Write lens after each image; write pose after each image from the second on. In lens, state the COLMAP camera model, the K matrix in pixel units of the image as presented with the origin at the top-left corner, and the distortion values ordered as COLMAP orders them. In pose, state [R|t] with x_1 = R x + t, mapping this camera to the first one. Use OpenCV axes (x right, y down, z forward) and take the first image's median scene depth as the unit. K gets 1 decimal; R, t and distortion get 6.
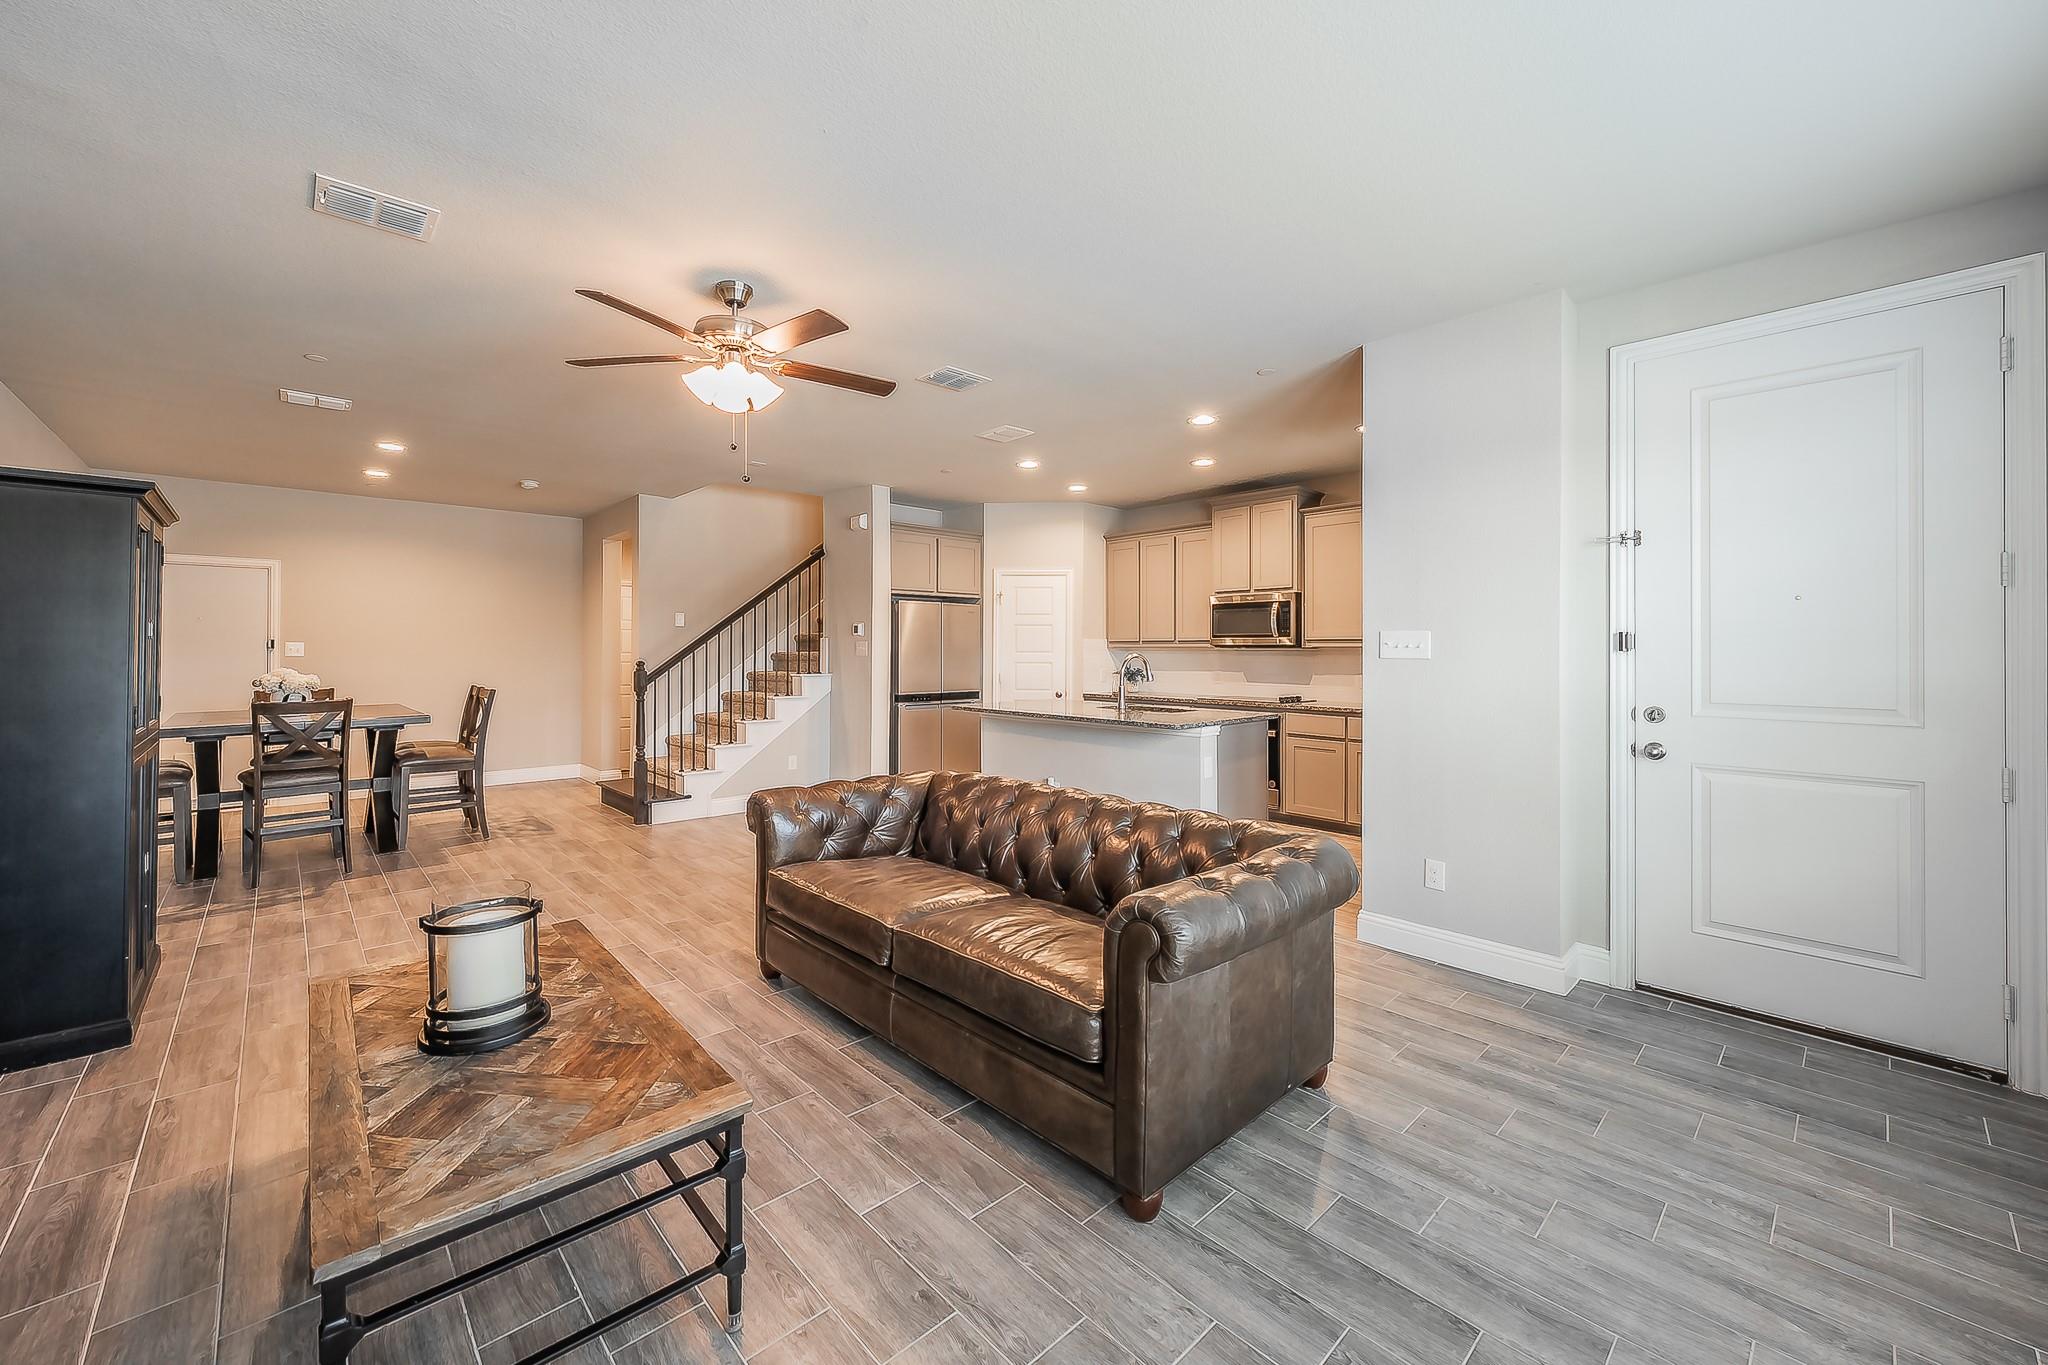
lens RADIAL K [[788.2, 0, 1029.2], [0, 788.2, 648.3], [0, 0, 1]] dist [-0.000395, -0.000054]
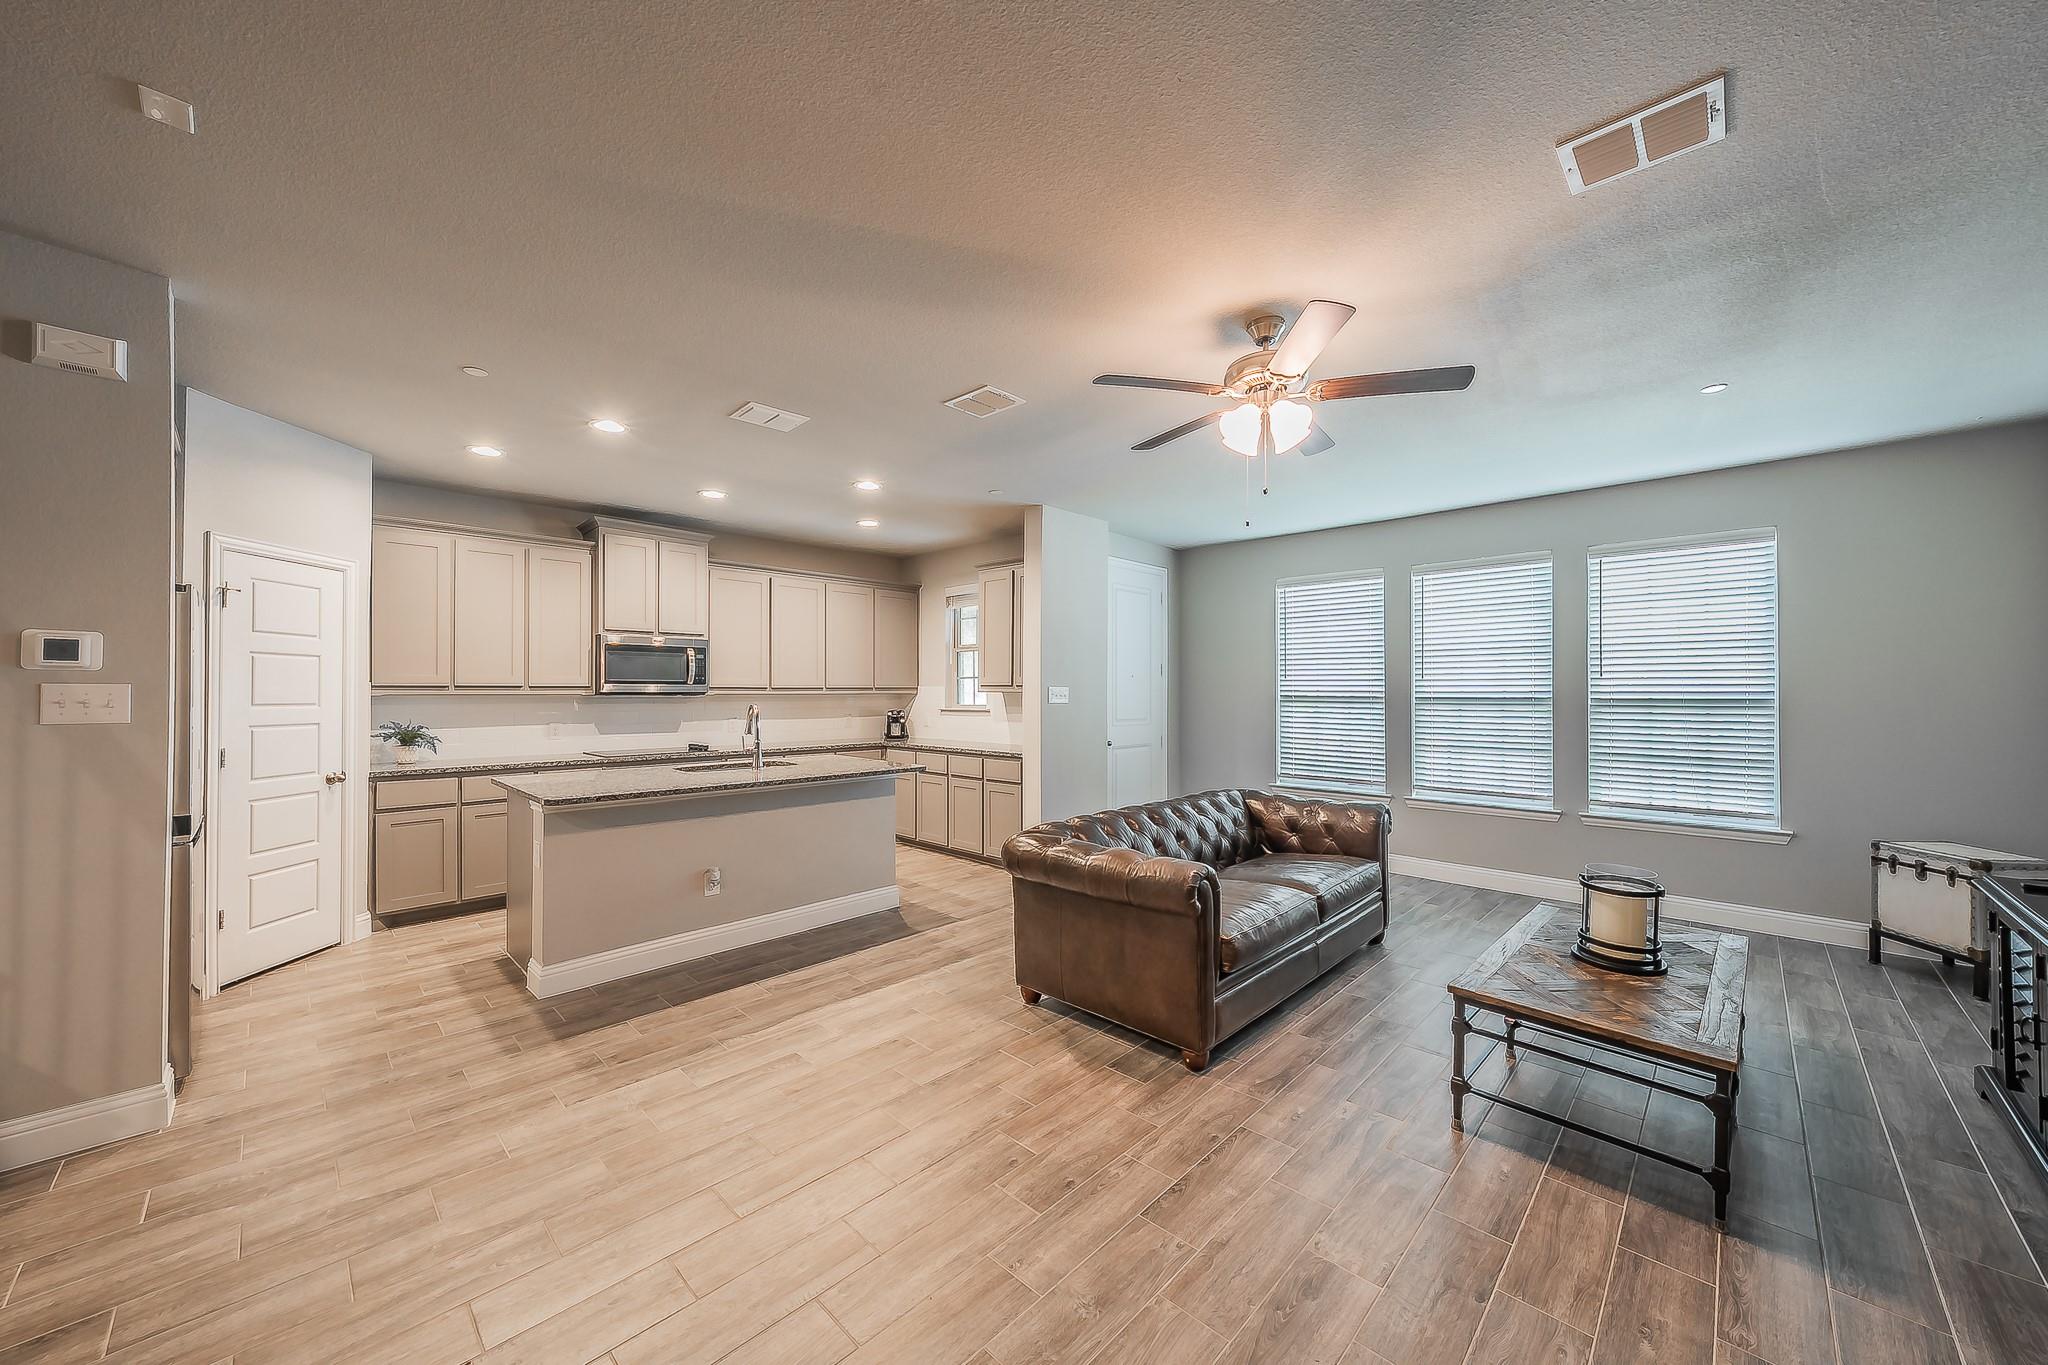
lens RADIAL K [[732.4, 0, 1004.7], [0, 732.4, 684.9], [0, 0, 1]] dist [-0.001376, 0.000127]
pose [[-0.017339, 0.007451, 0.999822, -0.631831], [-0.000613, 0.999972, -0.007463, -0.006539], [-0.999849, -0.000742, -0.017334, 0.672599]]
